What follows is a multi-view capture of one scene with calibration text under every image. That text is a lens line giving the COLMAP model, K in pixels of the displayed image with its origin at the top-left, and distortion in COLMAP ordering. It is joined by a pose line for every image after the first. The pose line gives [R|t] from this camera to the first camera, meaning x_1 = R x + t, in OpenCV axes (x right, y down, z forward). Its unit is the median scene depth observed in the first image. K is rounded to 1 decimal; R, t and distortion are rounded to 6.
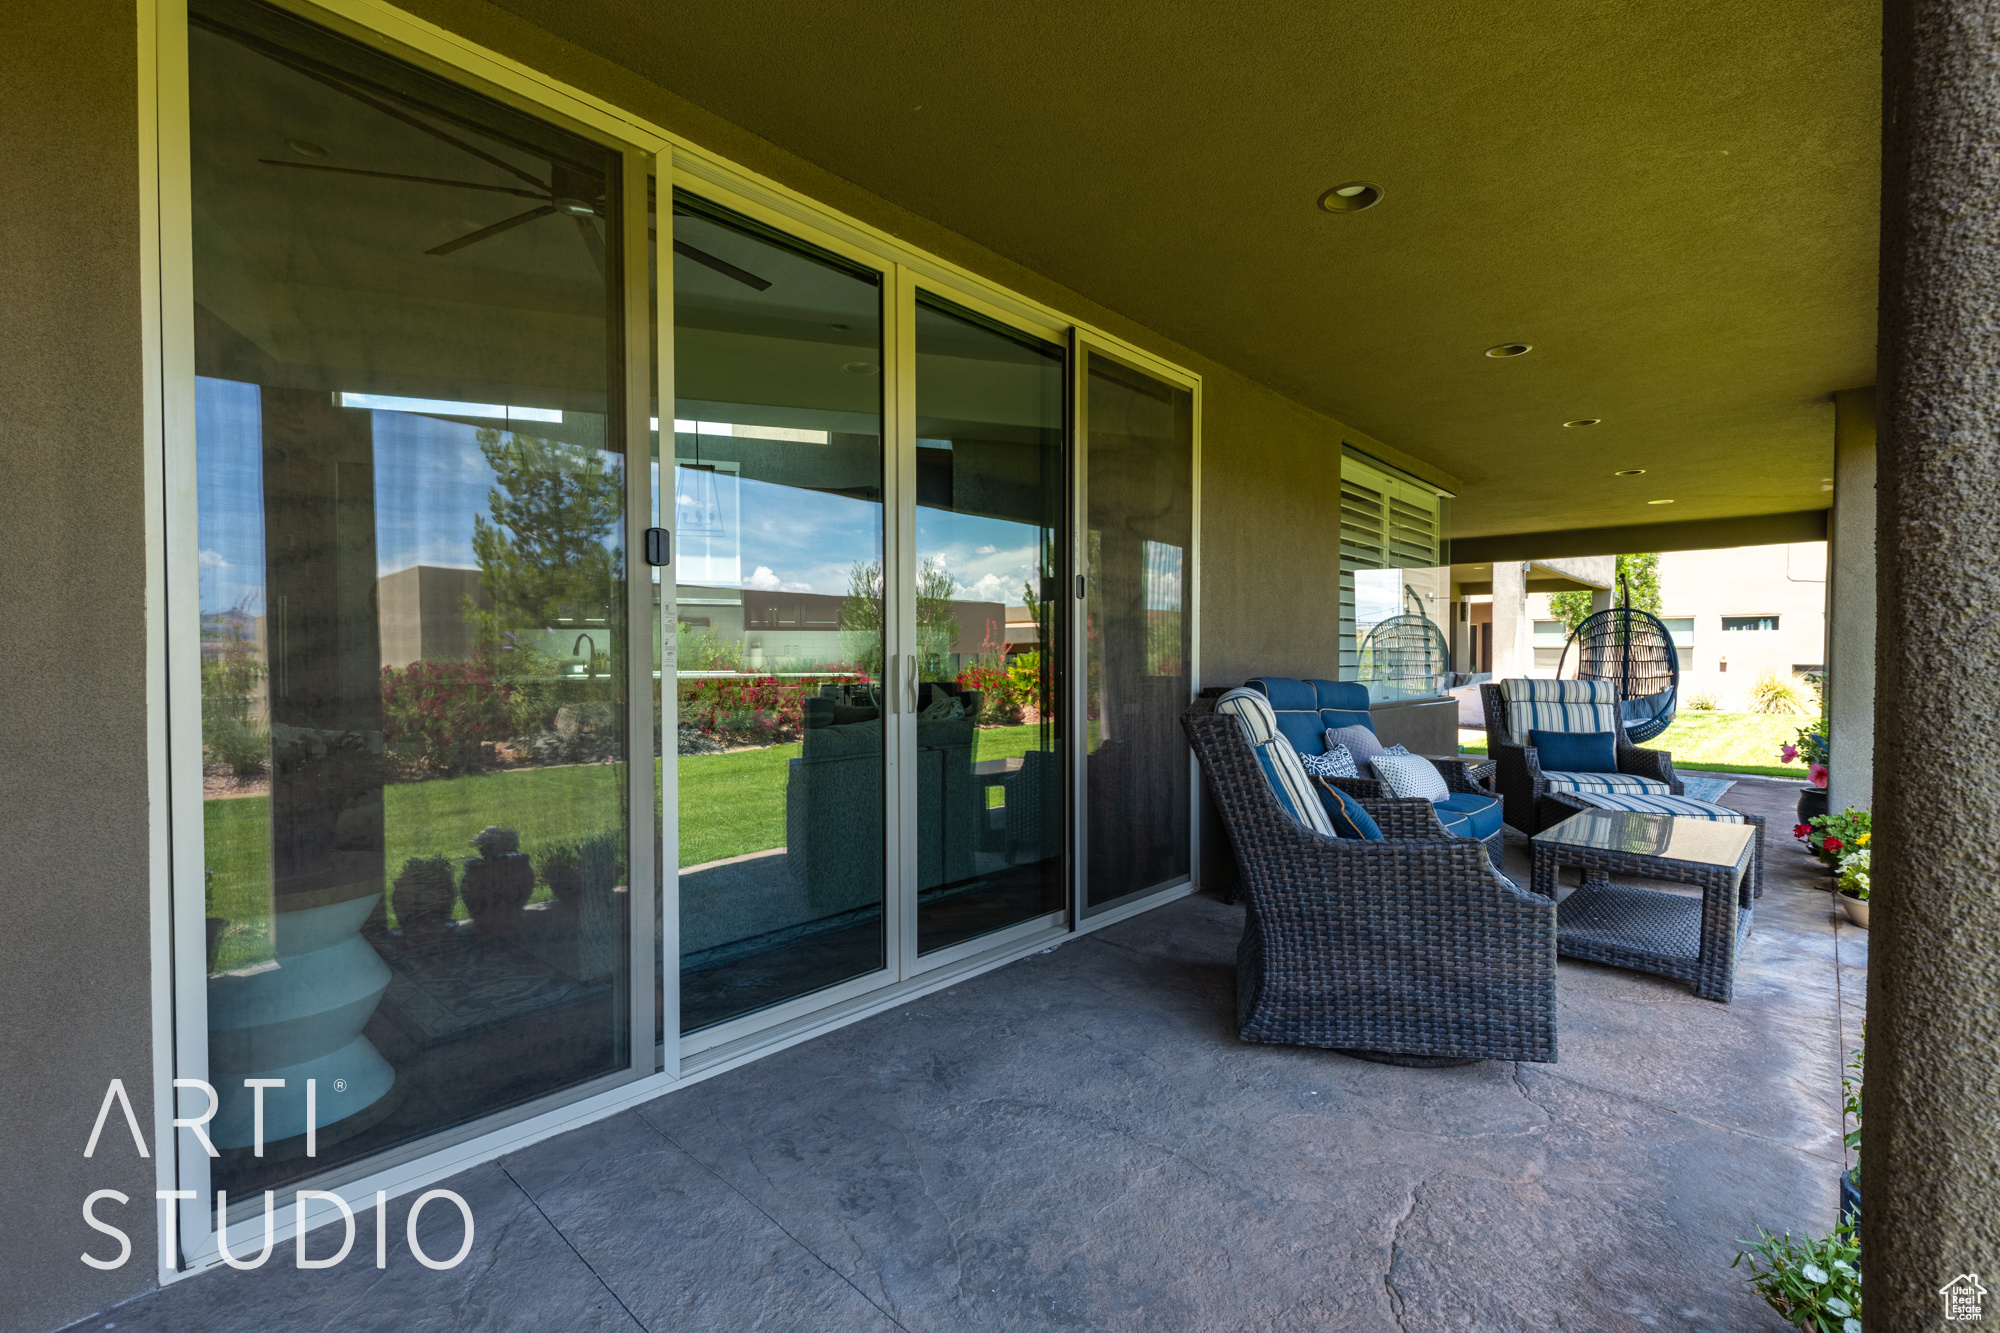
lens RADIAL K [[898.4, 0, 1002.7], [0, 898.4, 666.9], [0, 0, 1]] dist [0.007718, -0.001993]
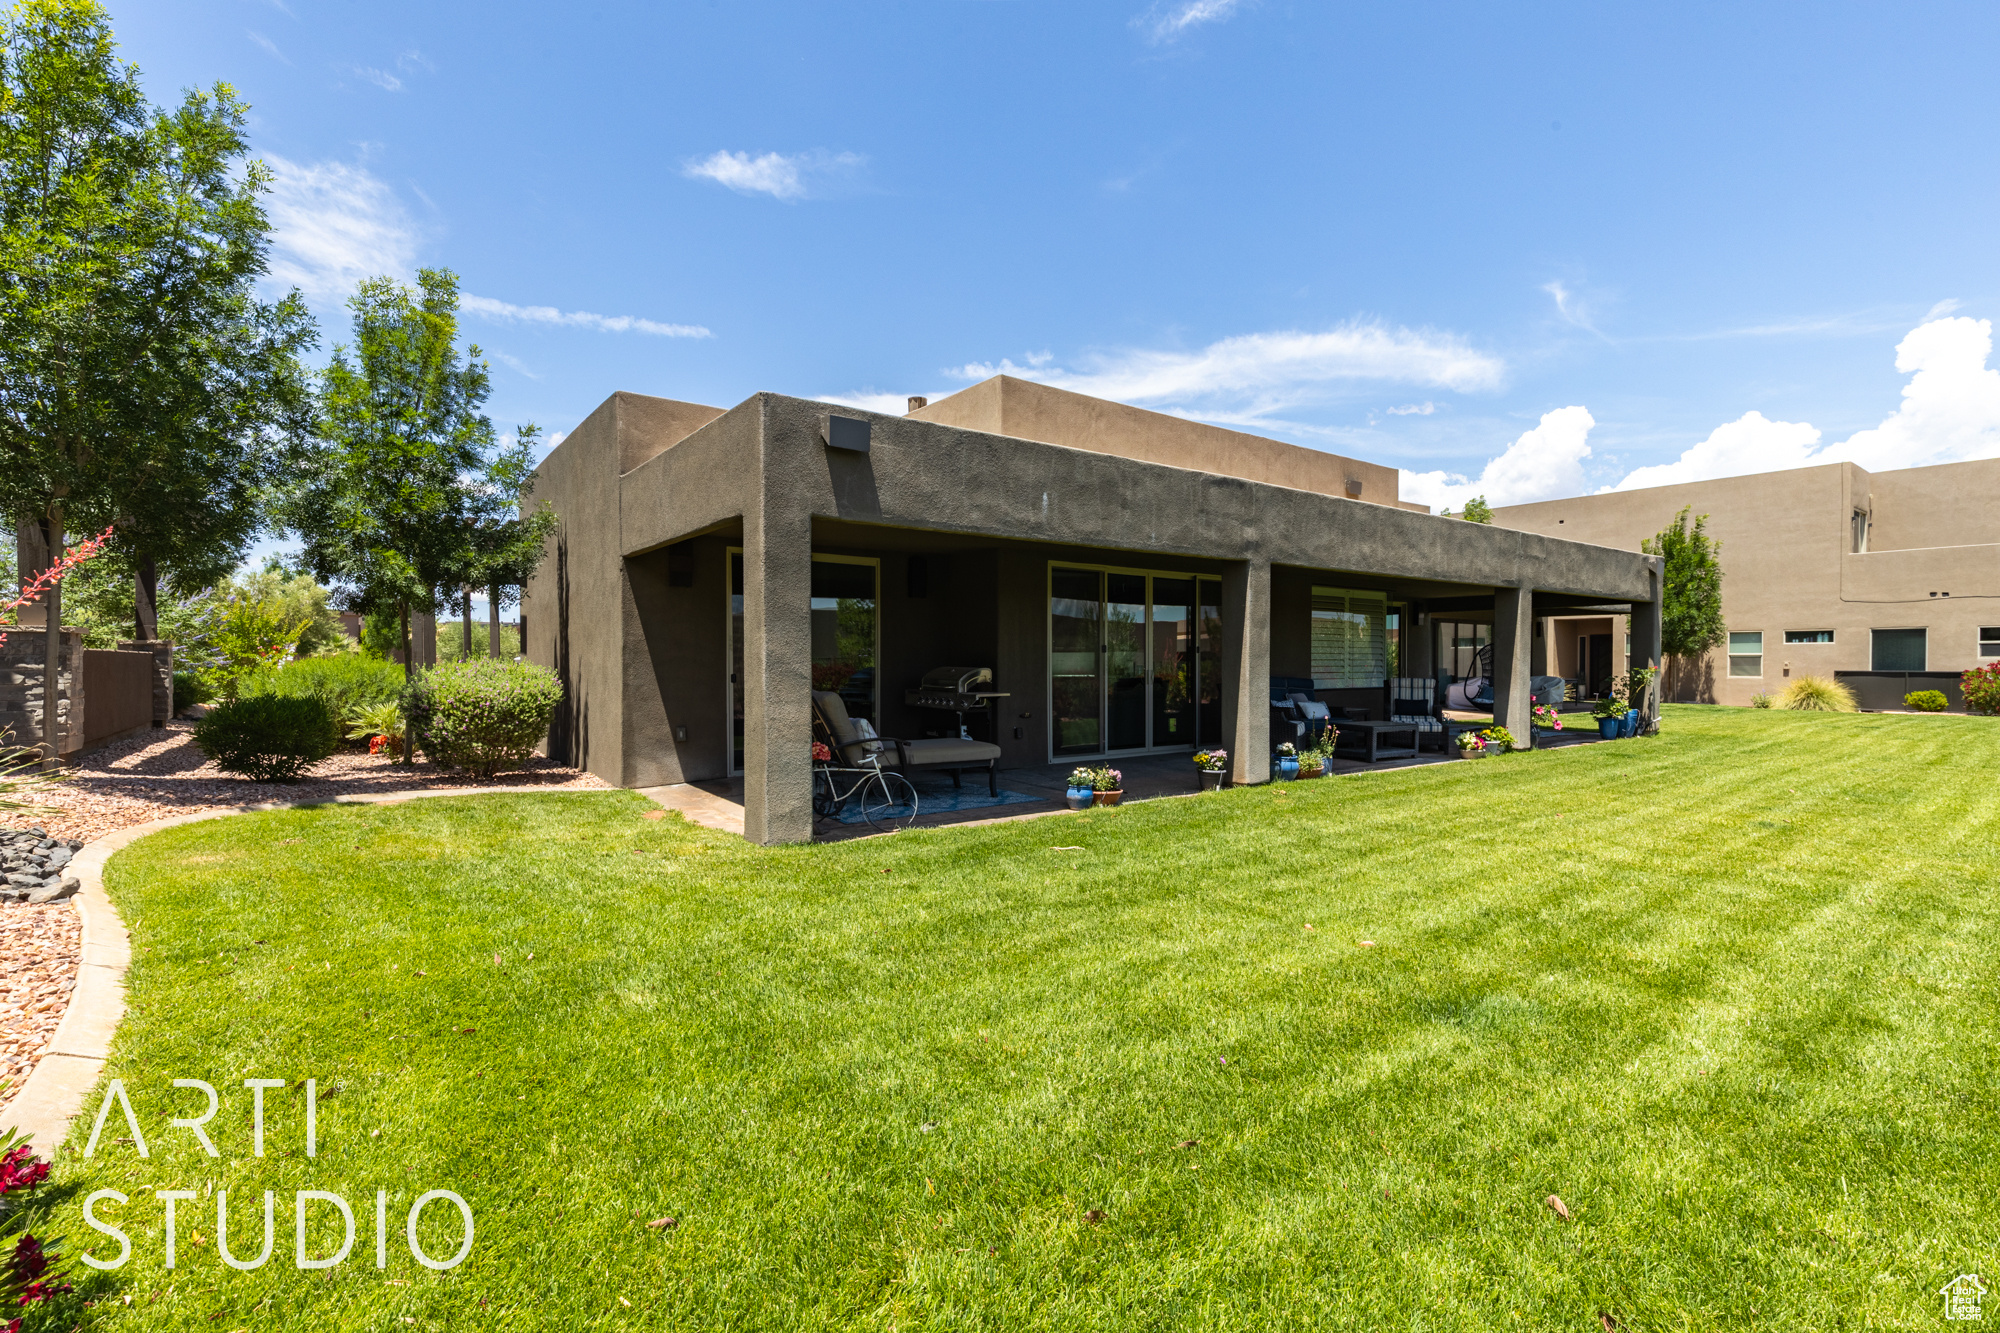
lens RADIAL K [[898.4, 0, 997.0], [0, 898.4, 666.0], [0, 0, 1]] dist [0.007718, -0.001993]
pose [[0.980395, -0.001587, -0.197037, 0.006010], [0.000197, 0.999975, -0.007074, -0.001140], [0.197044, 0.006897, 0.980370, -1.585470]]
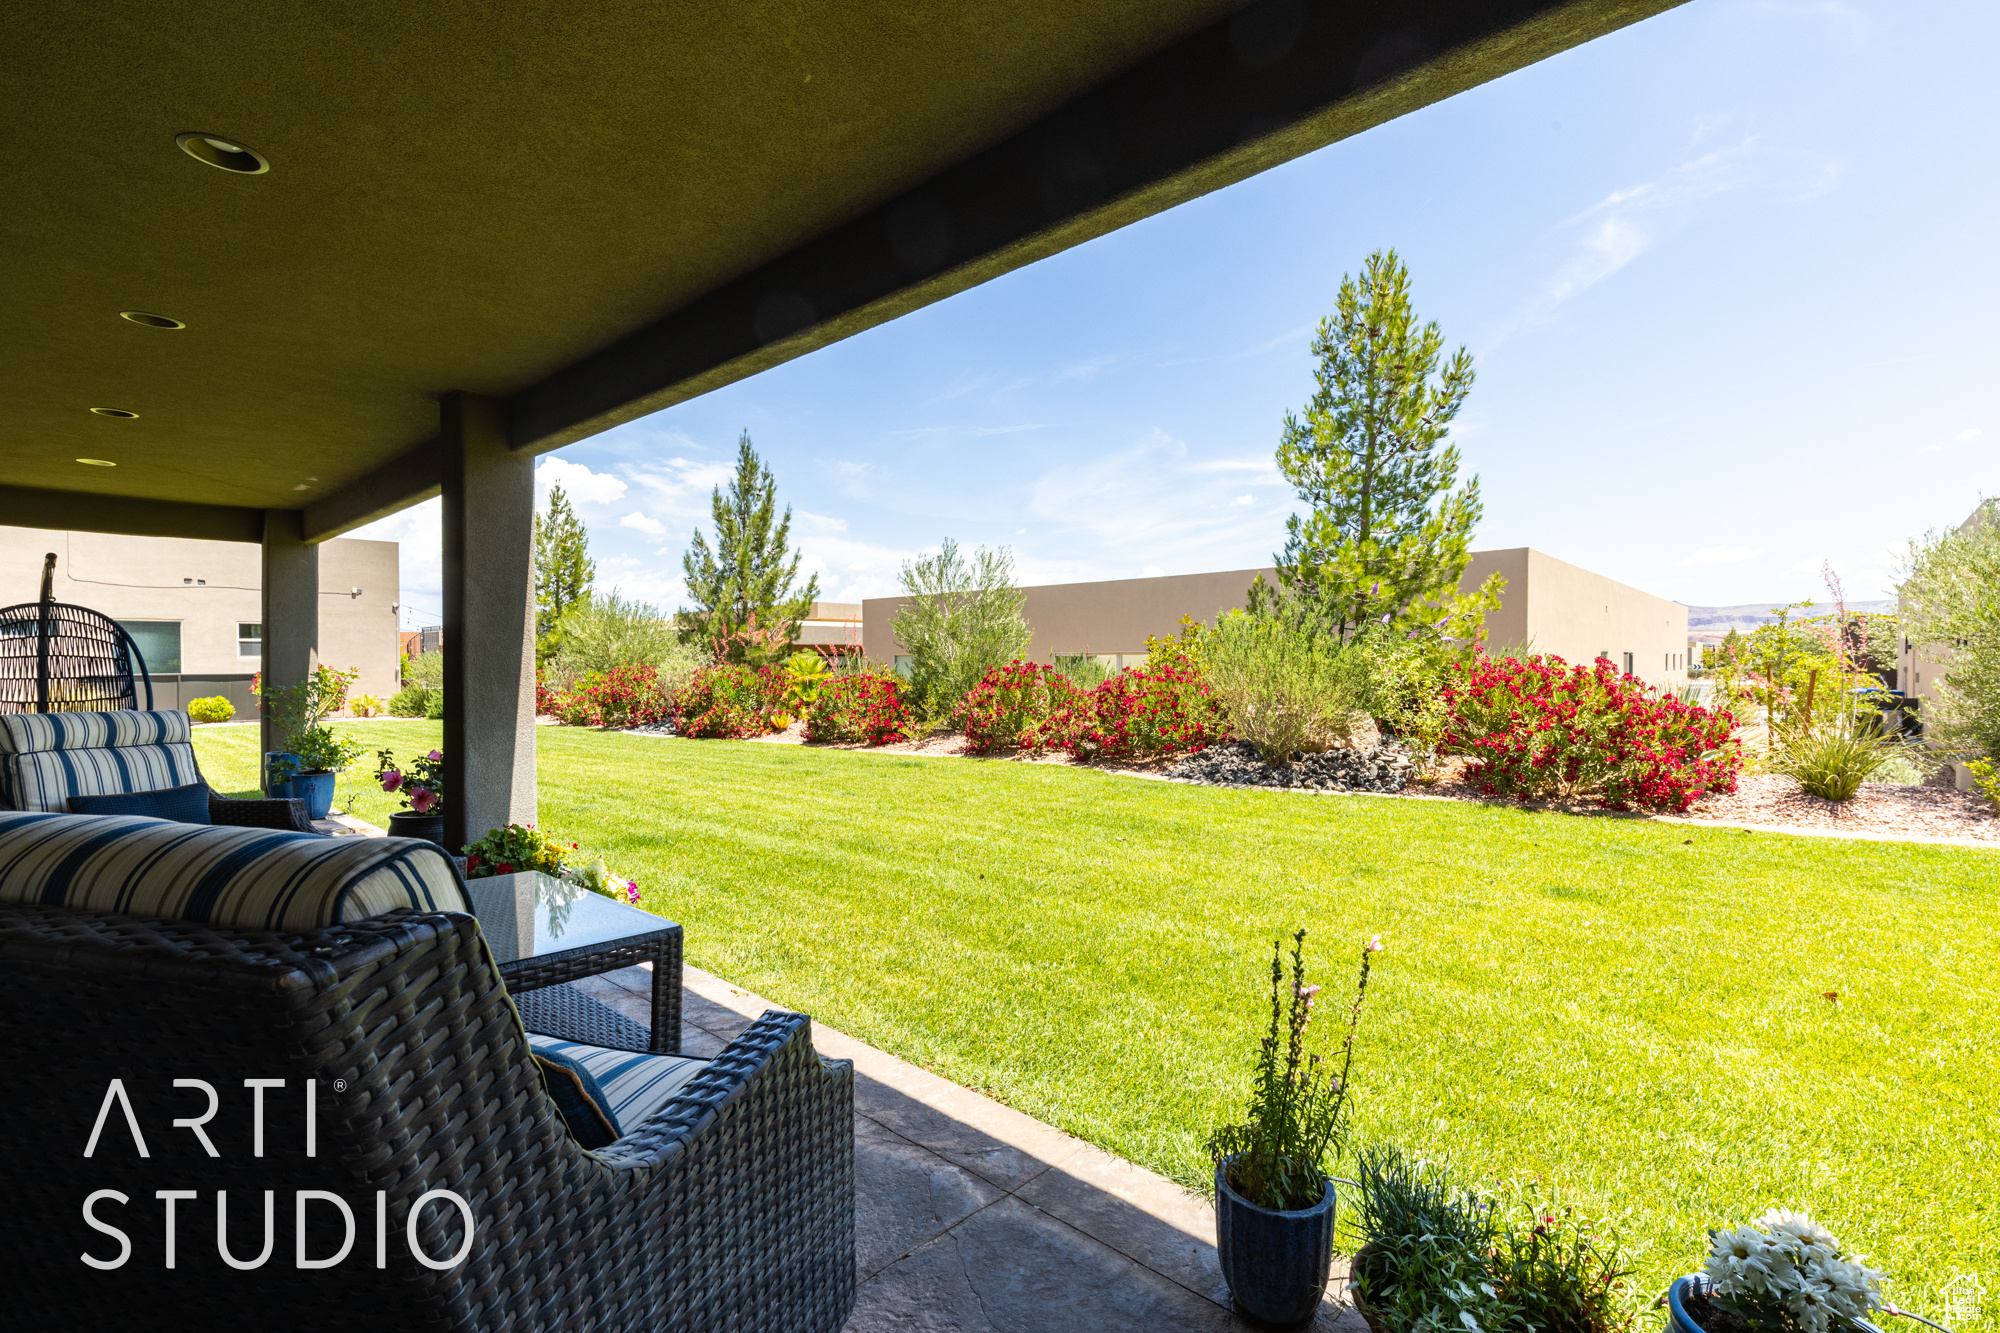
lens RADIAL K [[898.4, 0, 1001.0], [0, 898.4, 669.3], [0, 0, 1]] dist [0.007718, -0.001993]
pose [[0.001798, -0.012382, 0.999922, -0.015855], [0.017414, 0.999772, 0.012349, -0.012521], [-0.999847, 0.017390, 0.002013, 0.368571]]
